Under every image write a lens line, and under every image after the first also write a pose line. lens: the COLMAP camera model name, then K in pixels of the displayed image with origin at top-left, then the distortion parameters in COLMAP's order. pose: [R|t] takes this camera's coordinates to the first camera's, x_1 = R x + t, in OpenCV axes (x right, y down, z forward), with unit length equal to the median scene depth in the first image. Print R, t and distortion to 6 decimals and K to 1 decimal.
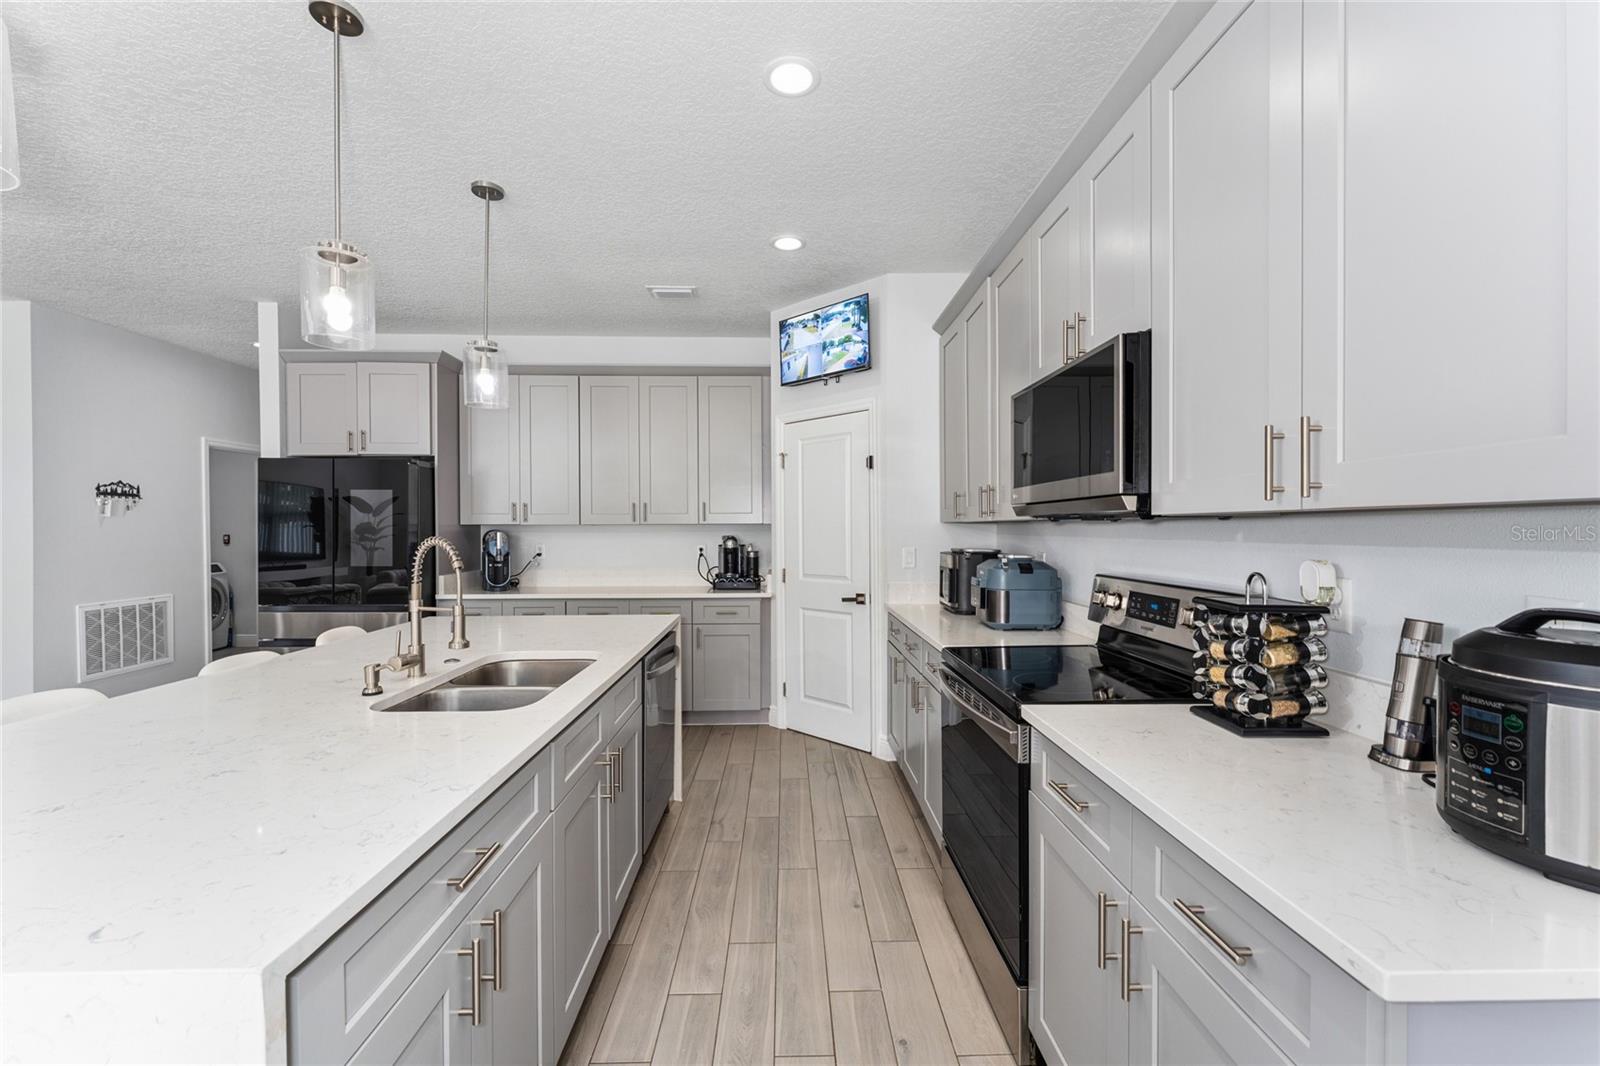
lens RADIAL K [[647.3, 0, 800.0], [0, 647.3, 533.0], [0, 0, 1]] dist [0.000712, 0.000020]
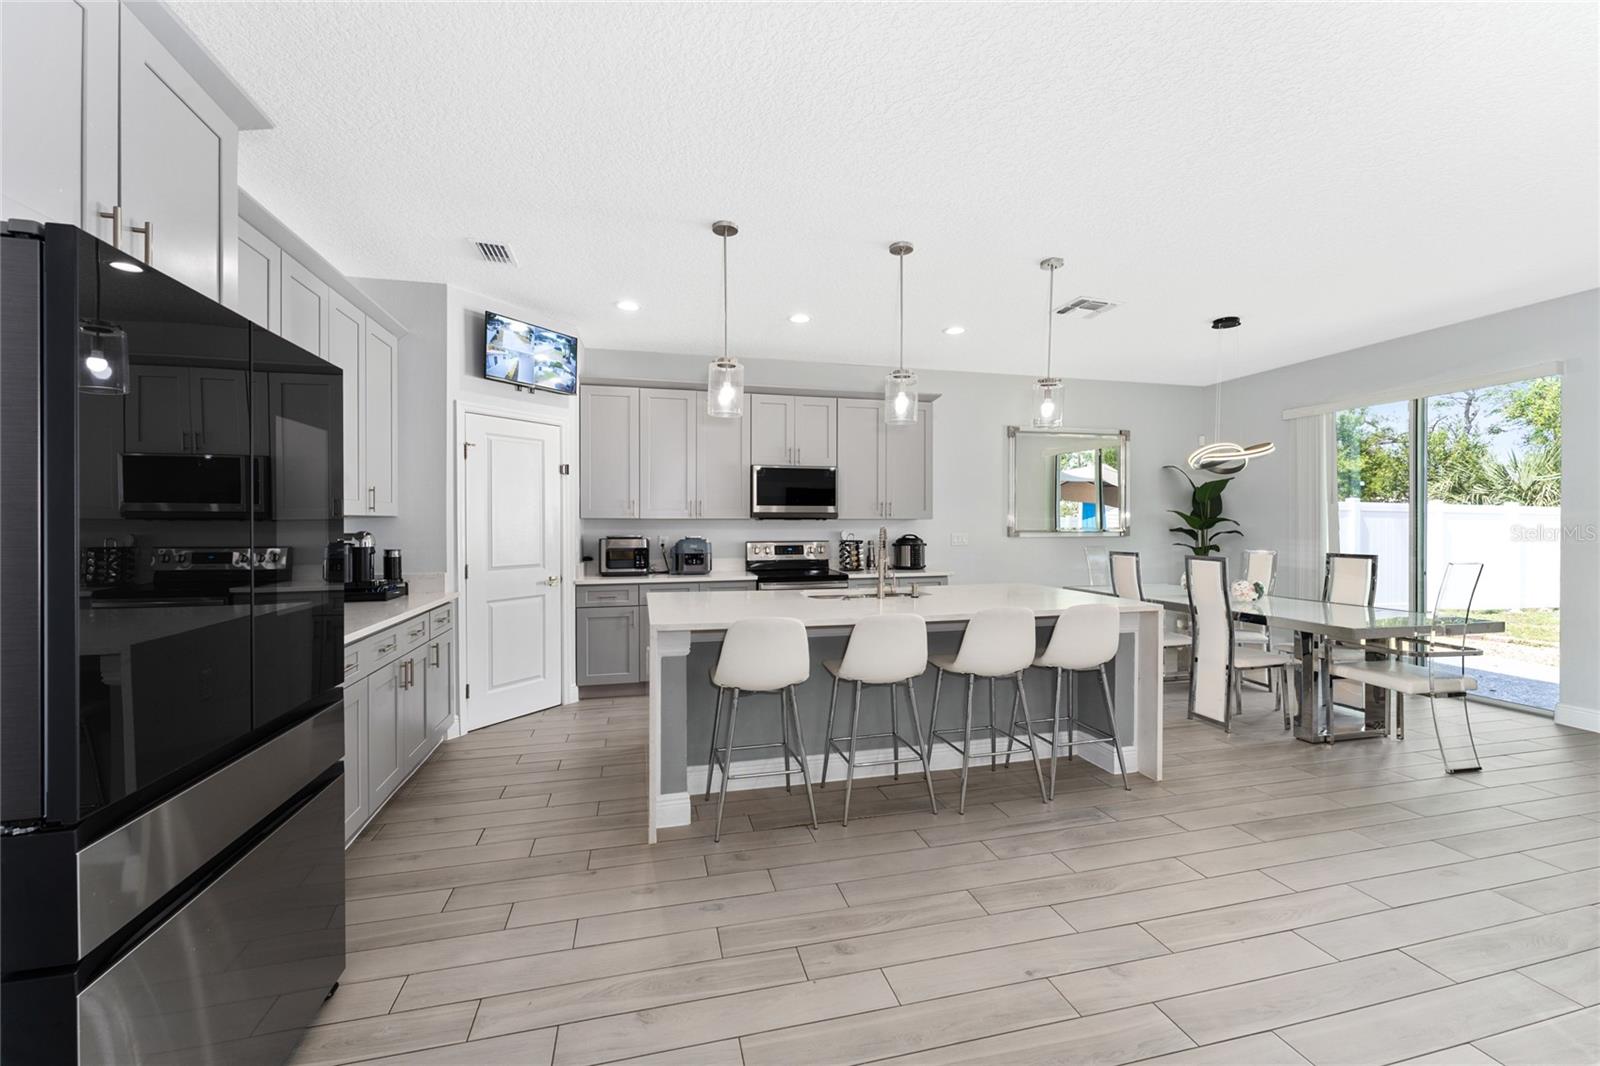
lens RADIAL K [[640.4, 0, 800.3], [0, 640.4, 522.0], [0, 0, 1]] dist [0.002196, 0.000096]
pose [[-0.222409, 0.006220, 0.974934, -1.140557], [0.010415, 0.999938, -0.004003, 0.001962], [-0.974898, 0.009264, -0.222460, 0.796000]]
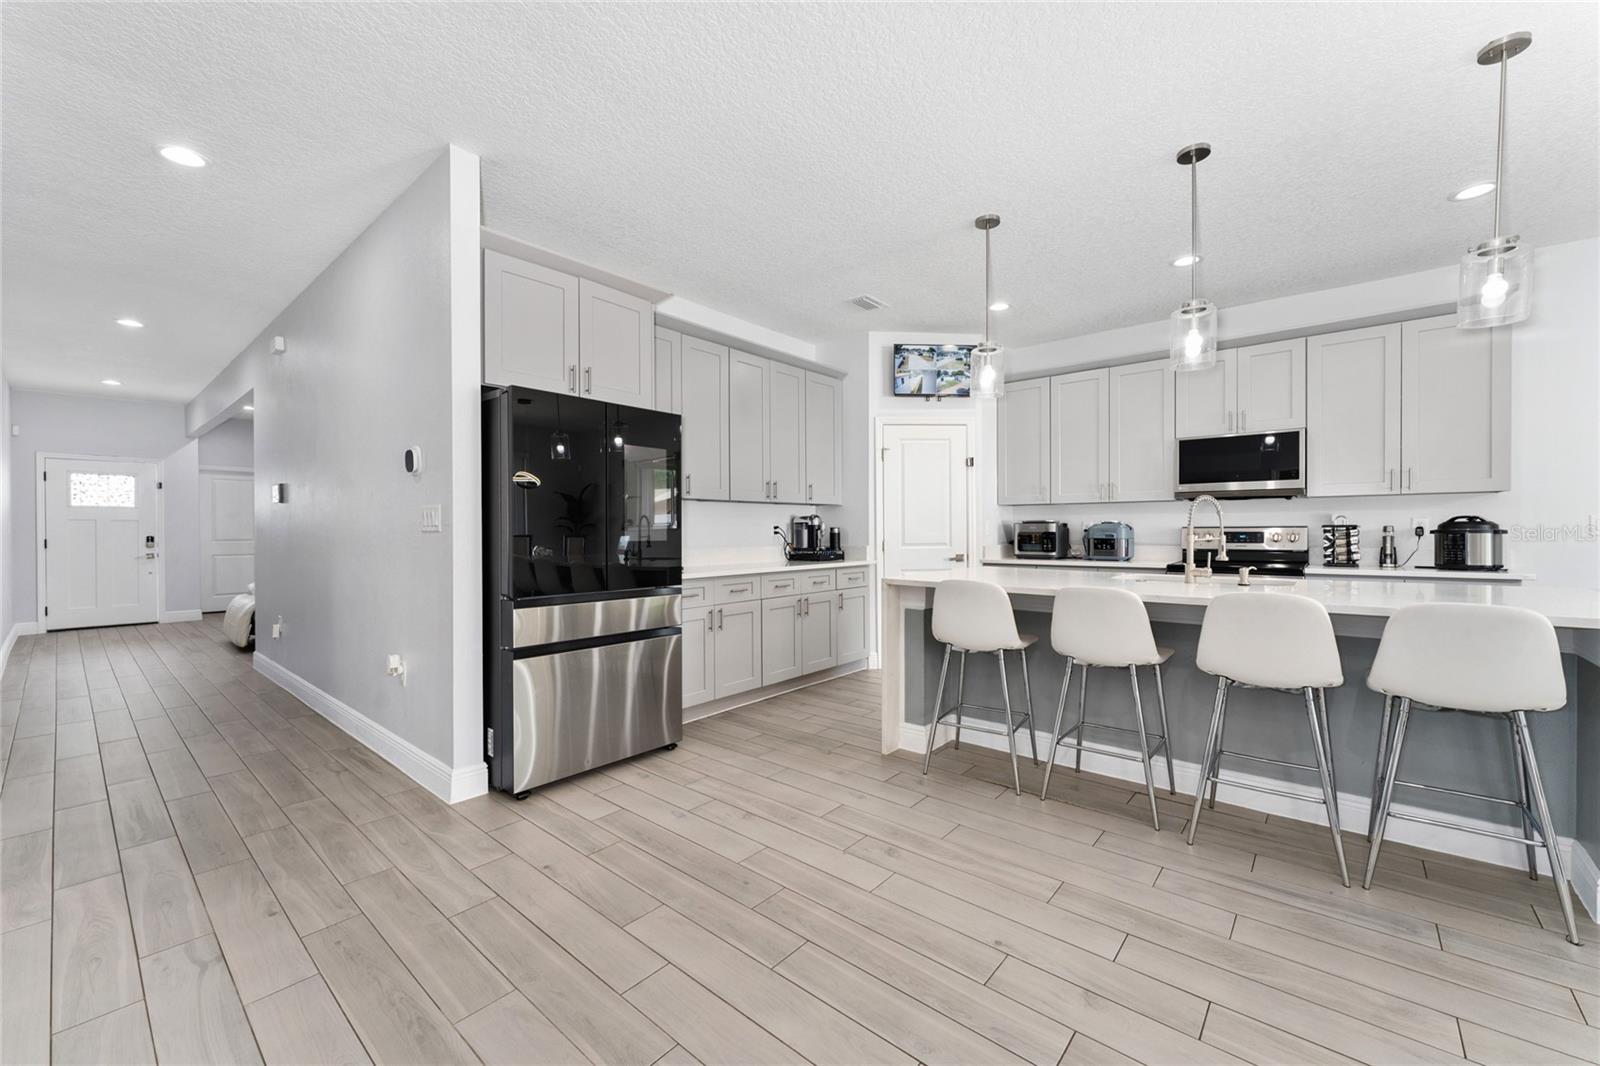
lens RADIAL K [[636.5, 0, 799.2], [0, 636.5, 528.1], [0, 0, 1]] dist [0.001422, 0.000060]
pose [[0.666920, 0.002215, 0.745126, -1.142020], [0.008555, 0.999907, -0.010630, 0.047170], [-0.745080, 0.013464, 0.666839, 0.328991]]
